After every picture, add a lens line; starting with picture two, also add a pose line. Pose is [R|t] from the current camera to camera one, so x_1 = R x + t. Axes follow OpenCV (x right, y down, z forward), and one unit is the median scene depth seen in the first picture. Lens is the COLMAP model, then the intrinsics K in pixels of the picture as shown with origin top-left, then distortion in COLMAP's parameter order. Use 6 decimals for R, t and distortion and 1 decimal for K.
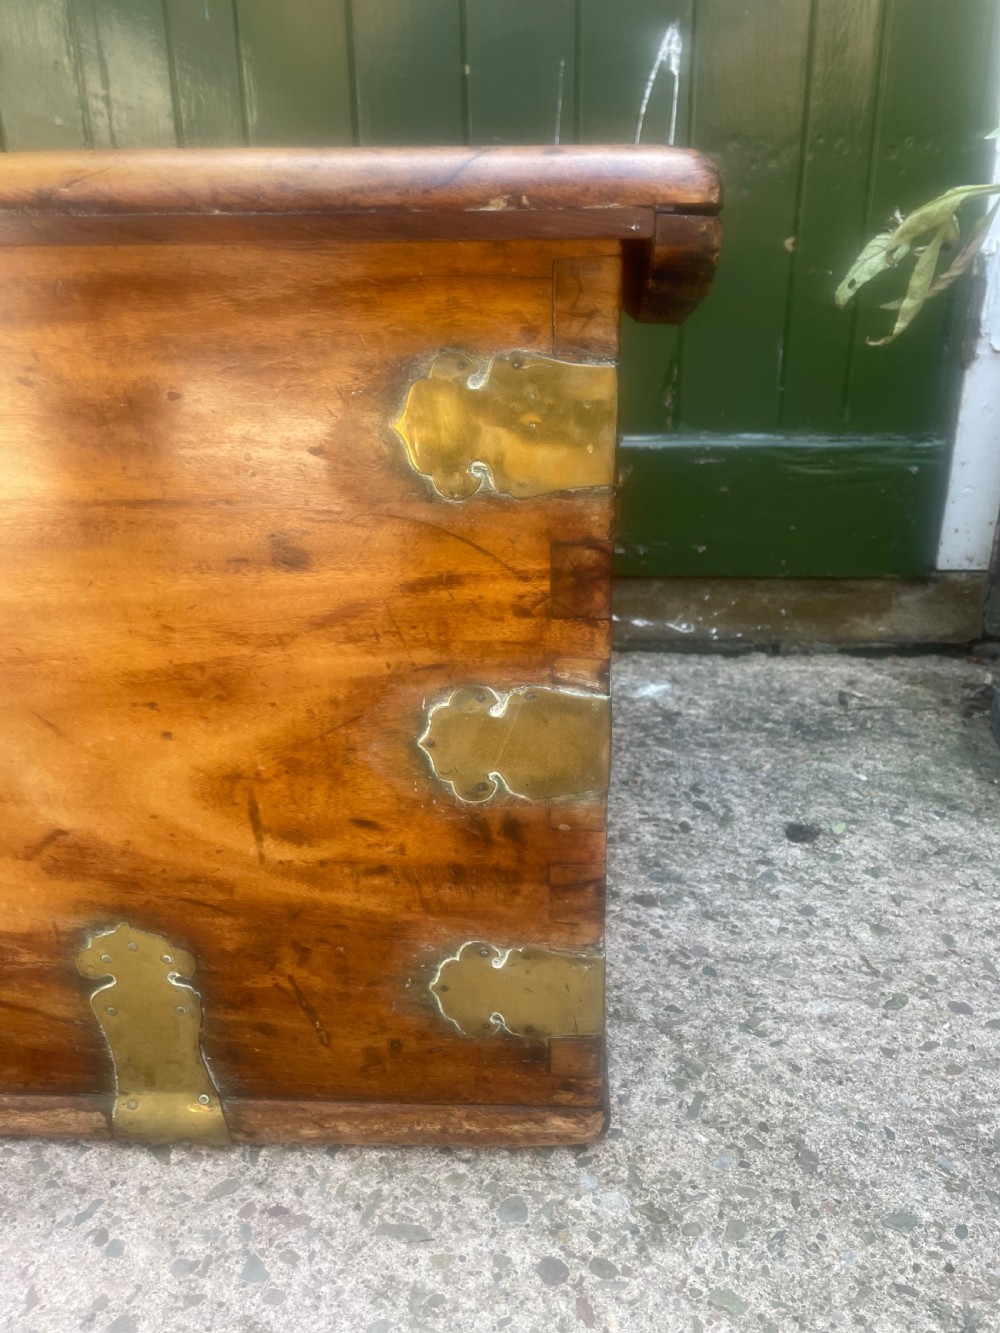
lens RADIAL K [[1016.1, 0, 511.8], [0, 1016.1, 660.8], [0, 0, 1]] dist [0.083635, -0.116696]
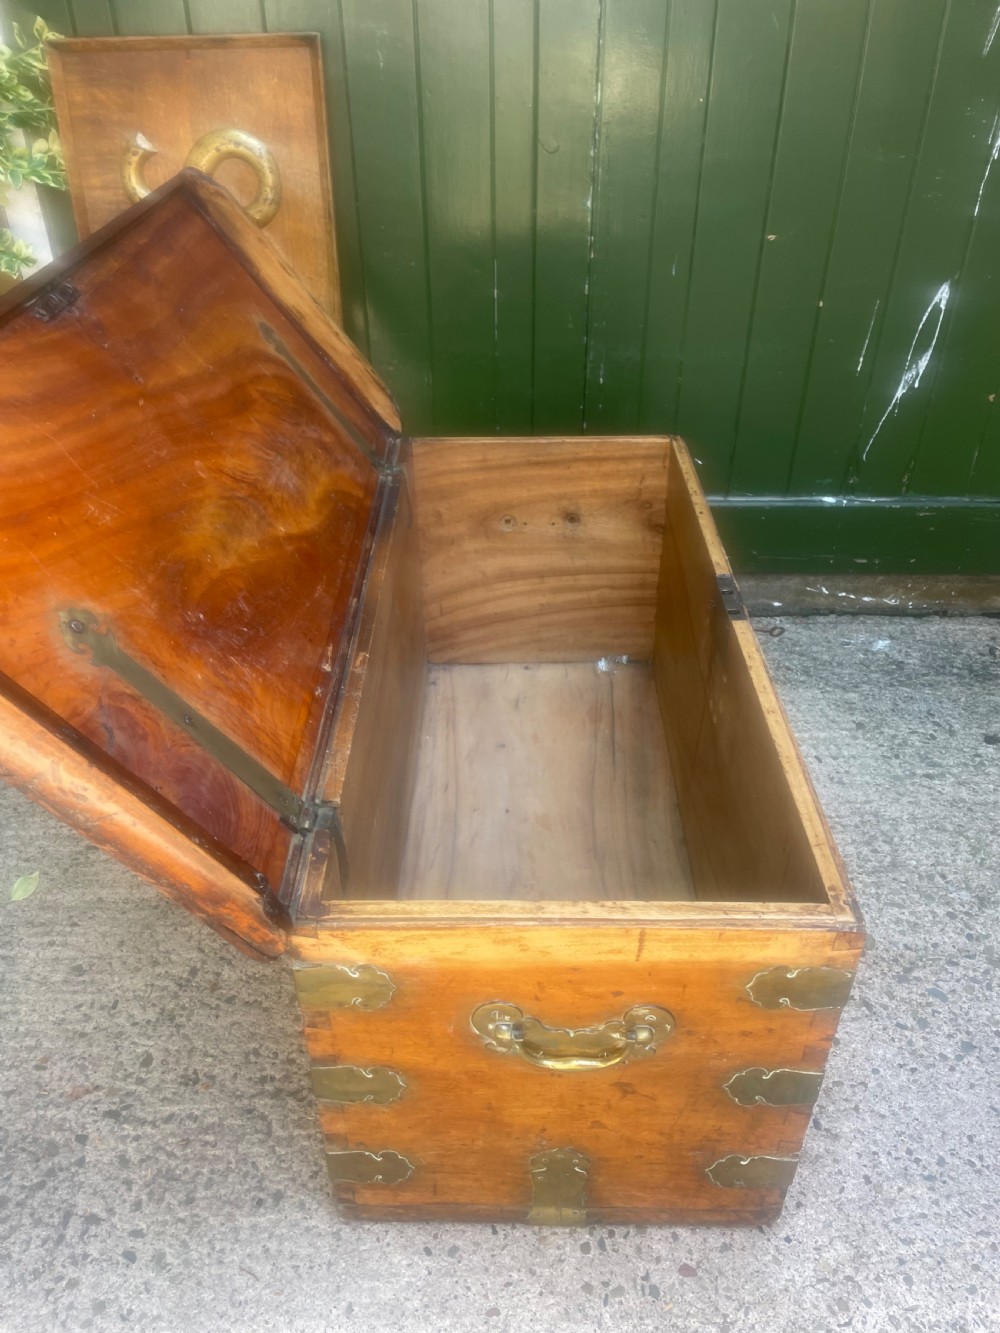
lens RADIAL K [[1016.1, 0, 492.6], [0, 1016.1, 674.1], [0, 0, 1]] dist [0.083635, -0.116696]
pose [[0.999690, -0.010473, 0.022591, -1.227211], [0.005120, 0.974321, 0.225105, -0.692207], [-0.024368, -0.224920, 0.974072, -1.550458]]
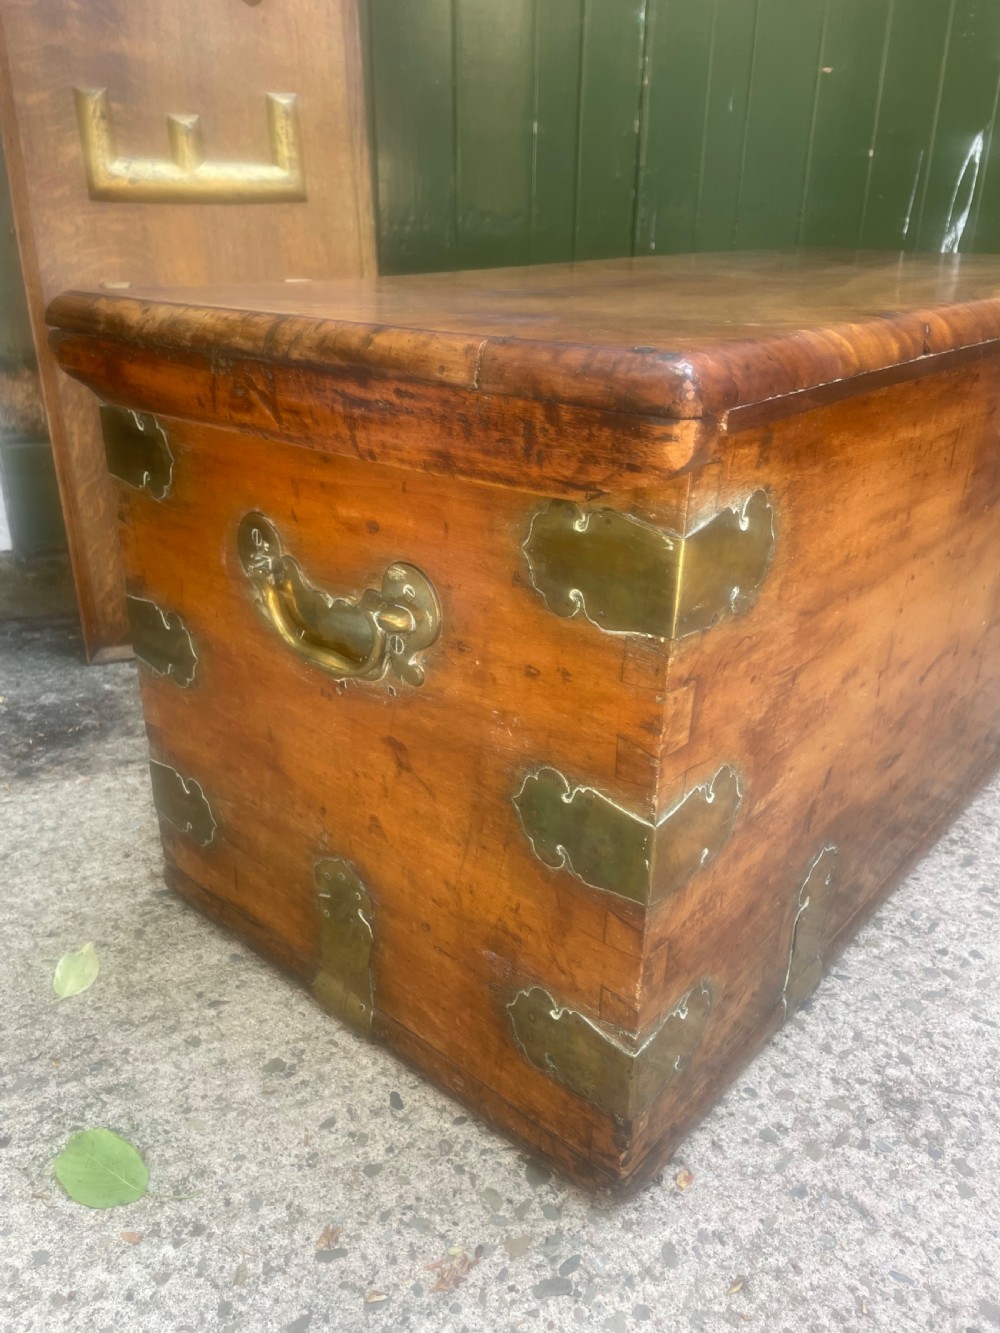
lens RADIAL K [[1016.1, 0, 493.9], [0, 1016.1, 669.5], [0, 0, 1]] dist [0.083635, -0.116696]
pose [[0.922464, -0.137540, 0.360753, -2.381474], [0.123099, 0.990403, 0.062831, 0.061359], [-0.365933, -0.013551, 0.930542, -0.484367]]
